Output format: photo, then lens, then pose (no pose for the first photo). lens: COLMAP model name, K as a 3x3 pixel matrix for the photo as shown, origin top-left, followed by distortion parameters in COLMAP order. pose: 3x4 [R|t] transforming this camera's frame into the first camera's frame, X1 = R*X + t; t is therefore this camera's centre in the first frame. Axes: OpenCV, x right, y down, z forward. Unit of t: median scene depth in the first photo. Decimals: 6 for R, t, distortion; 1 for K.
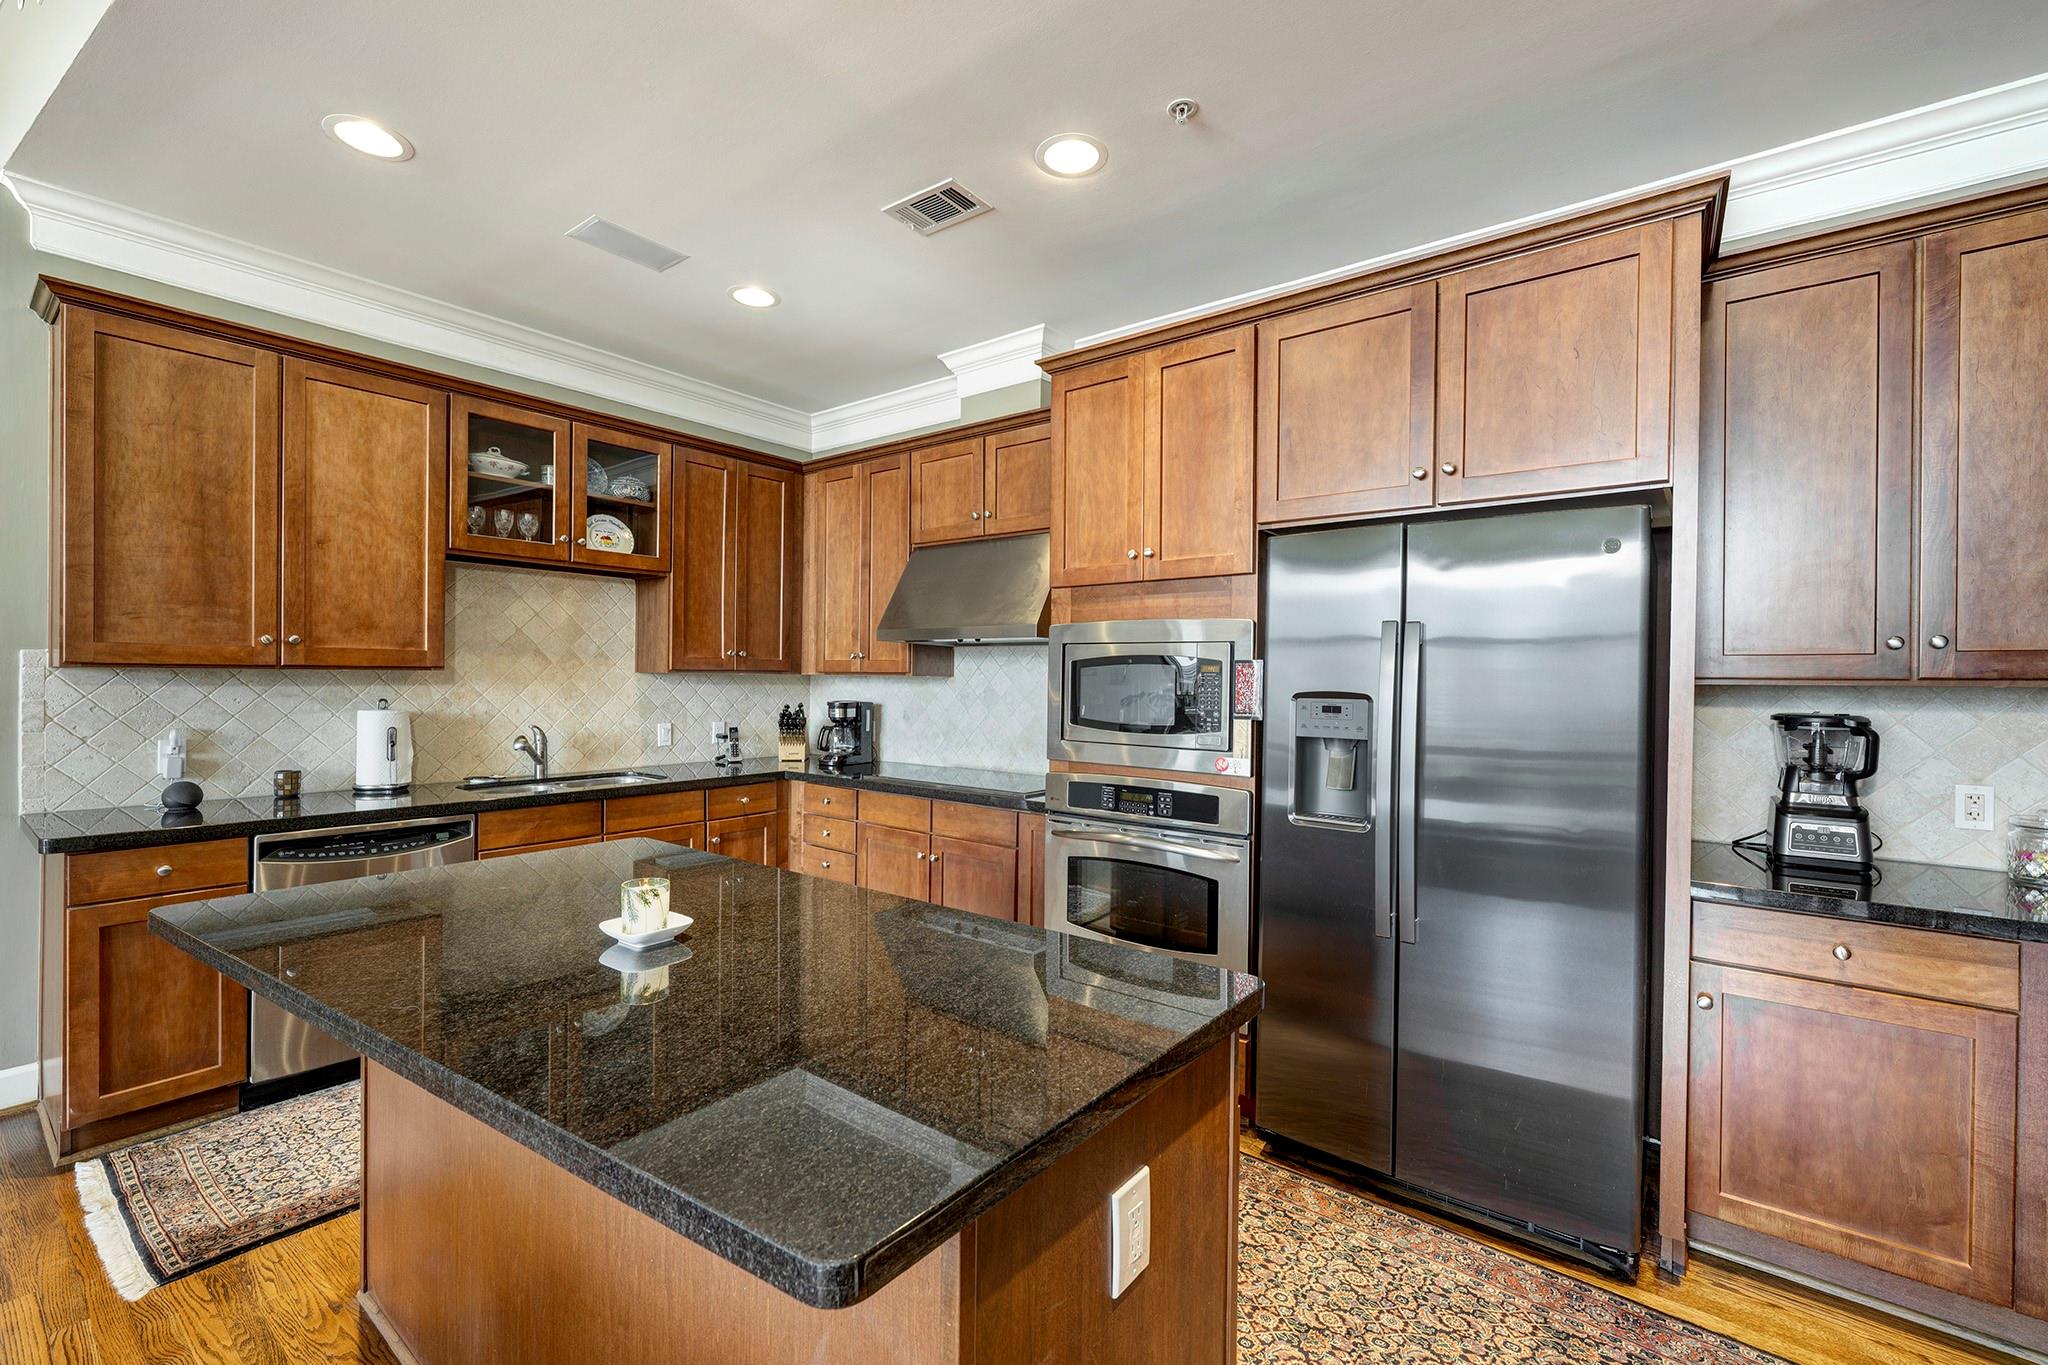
lens RADIAL K [[883.6, 0, 1024.0], [0, 883.6, 680.0], [0, 0, 1]] dist [-0.000744, 0.000017]
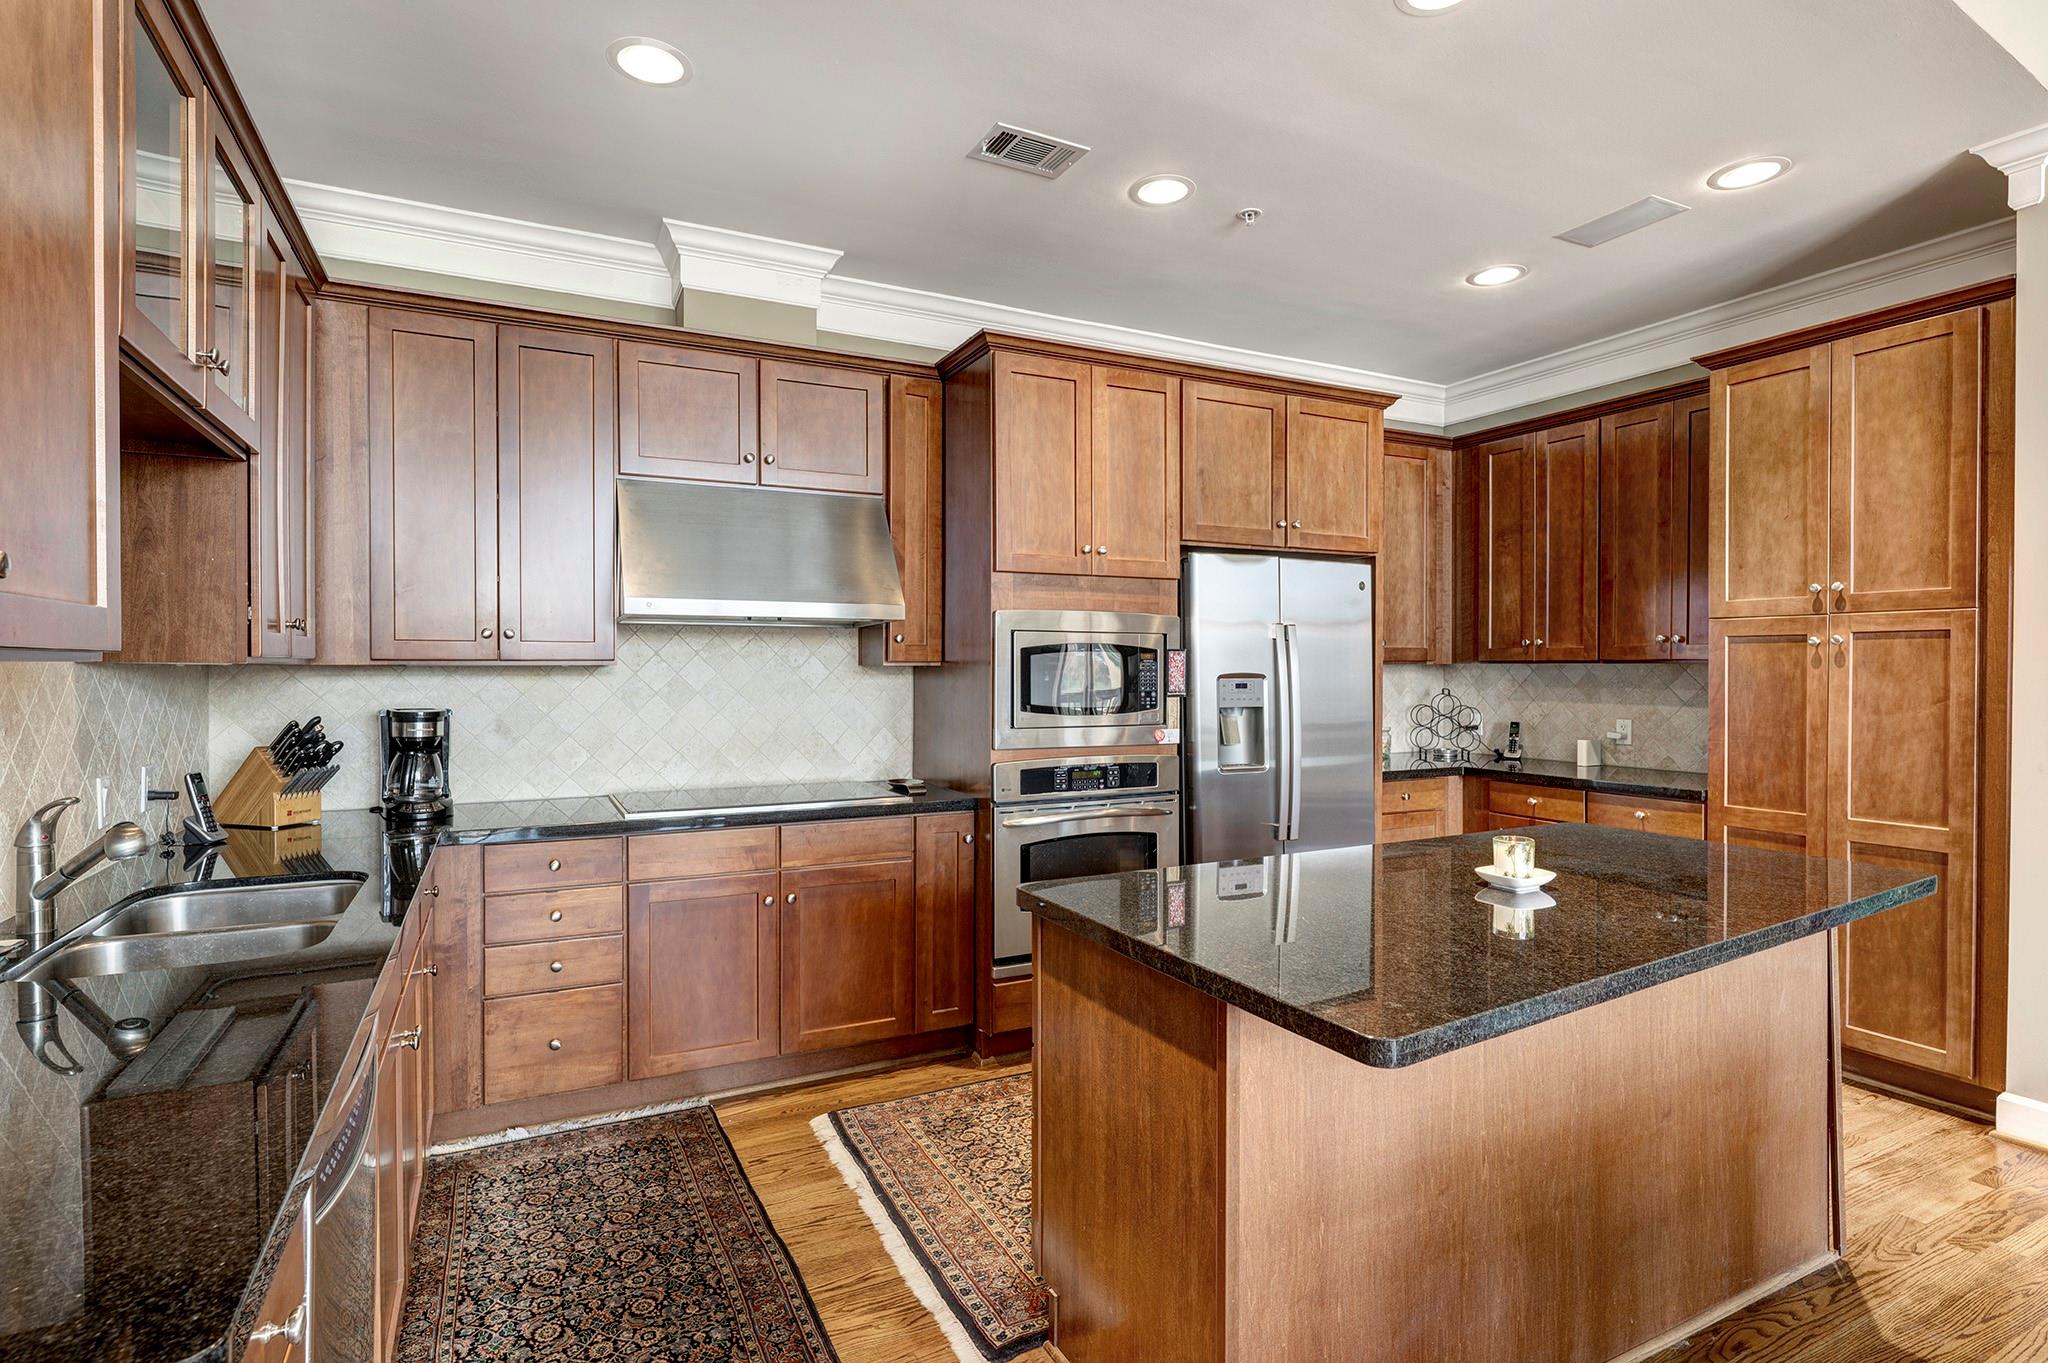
lens RADIAL K [[1021.1, 0, 1026.9], [0, 1021.1, 674.3], [0, 0, 1]] dist [0.003338, 0.000065]
pose [[0.416054, -0.017157, 0.909178, -1.096556], [0.009128, 0.999850, 0.014691, -0.009661], [-0.909294, 0.002187, 0.416149, 0.576963]]
